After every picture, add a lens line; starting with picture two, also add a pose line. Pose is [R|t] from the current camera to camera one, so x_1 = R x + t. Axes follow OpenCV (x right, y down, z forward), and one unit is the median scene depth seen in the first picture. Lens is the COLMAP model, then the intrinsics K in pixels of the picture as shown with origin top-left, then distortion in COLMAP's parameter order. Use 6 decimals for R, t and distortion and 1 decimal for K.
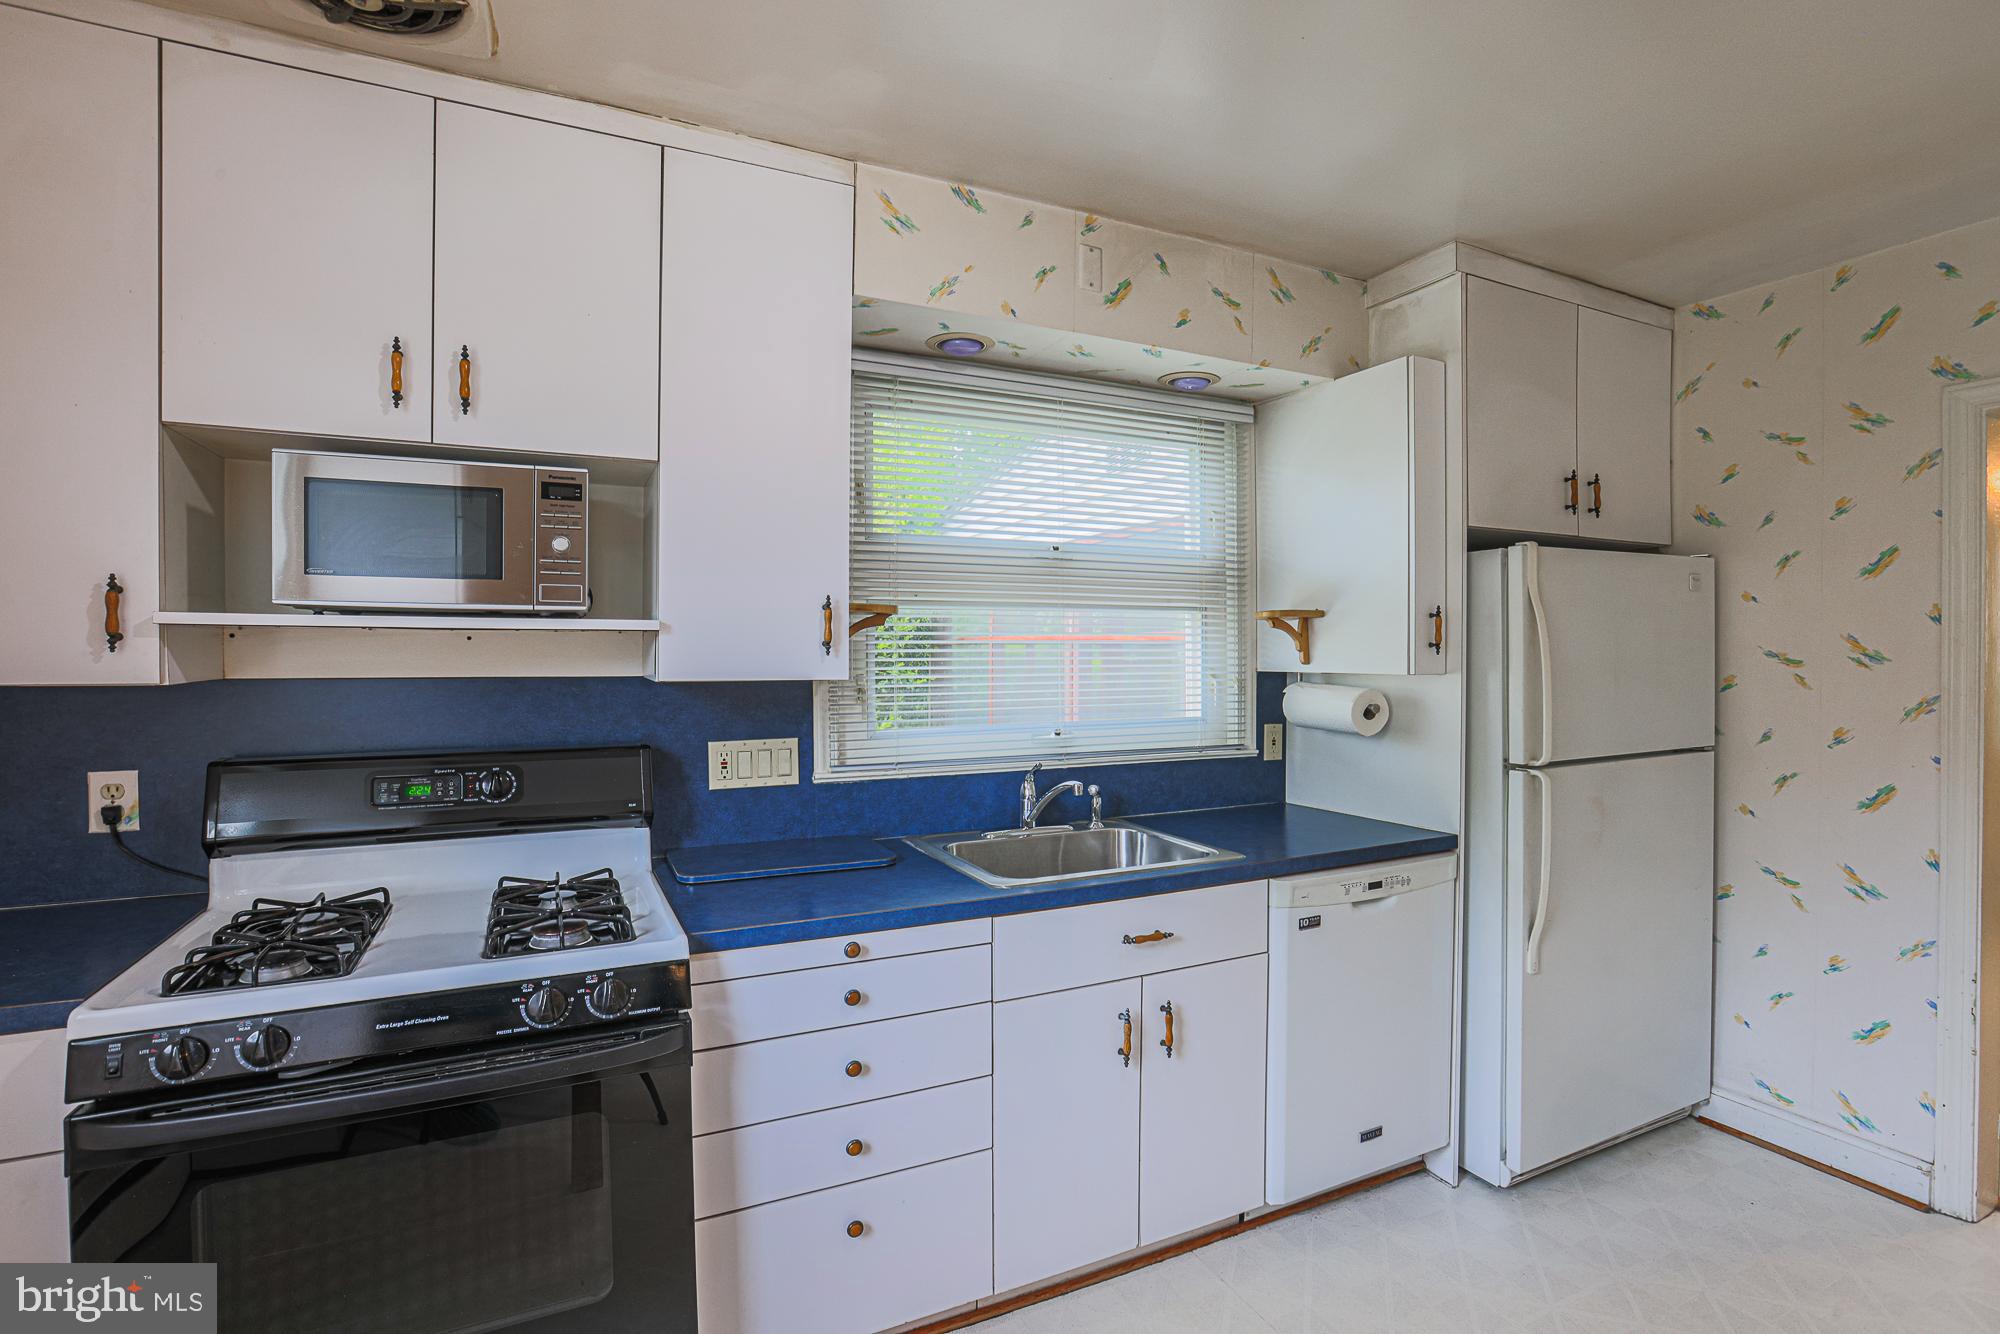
lens RADIAL K [[927.1, 0, 1039.5], [0, 927.1, 662.6], [0, 0, 1]] dist [-0.048206, 0.020202]
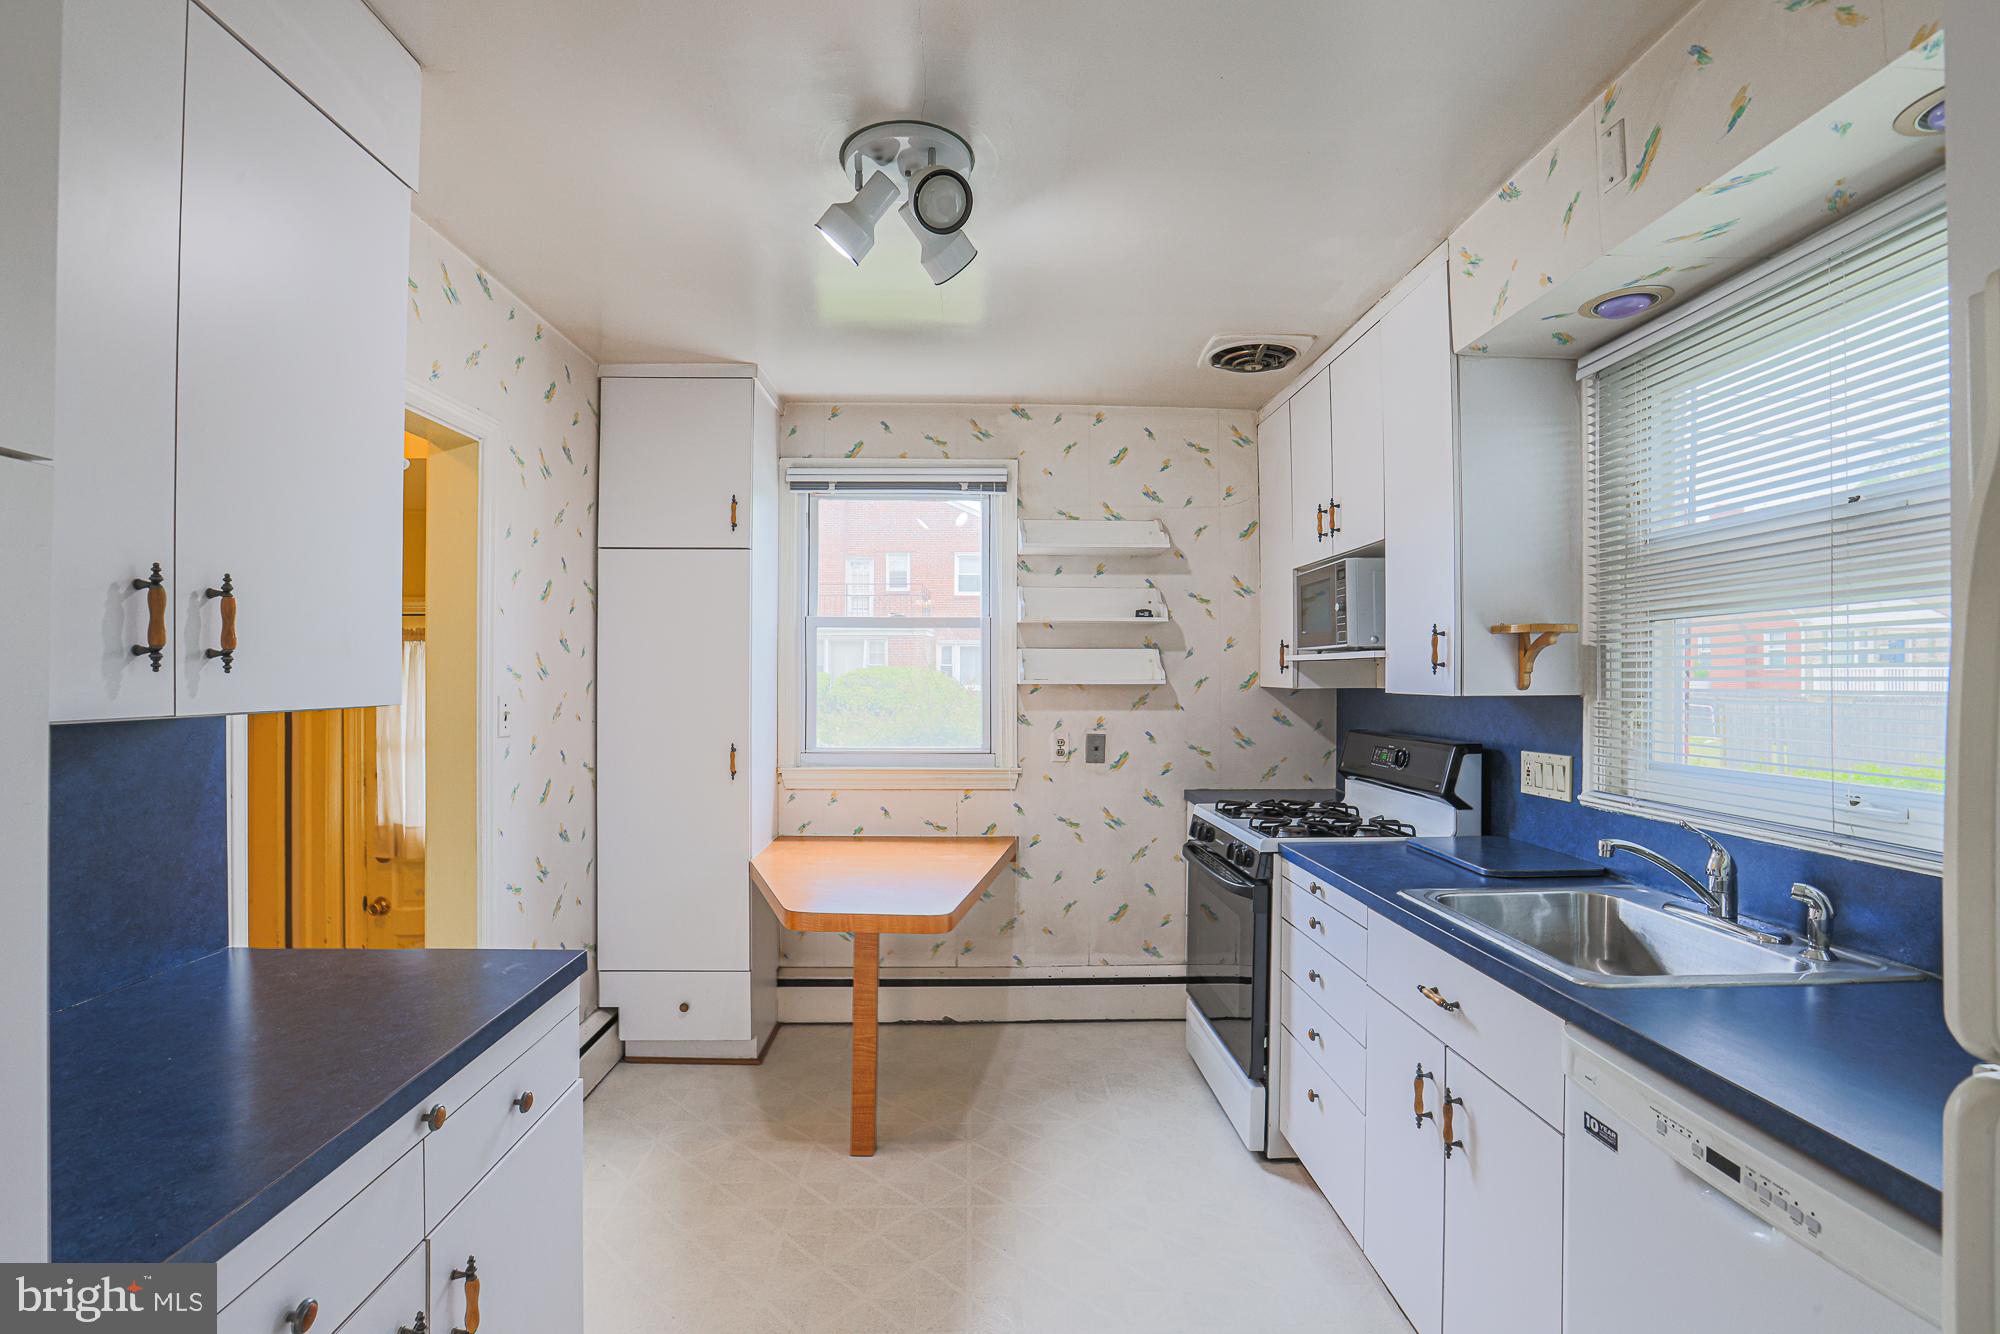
lens RADIAL K [[927.1, 0, 995.4], [0, 927.1, 672.2], [0, 0, 1]] dist [-0.048206, 0.020202]
pose [[-0.422481, -0.005437, -0.906356, 0.886072], [-0.008887, 0.999959, -0.001855, -0.003045], [0.906328, 0.007271, -0.422512, 0.814651]]
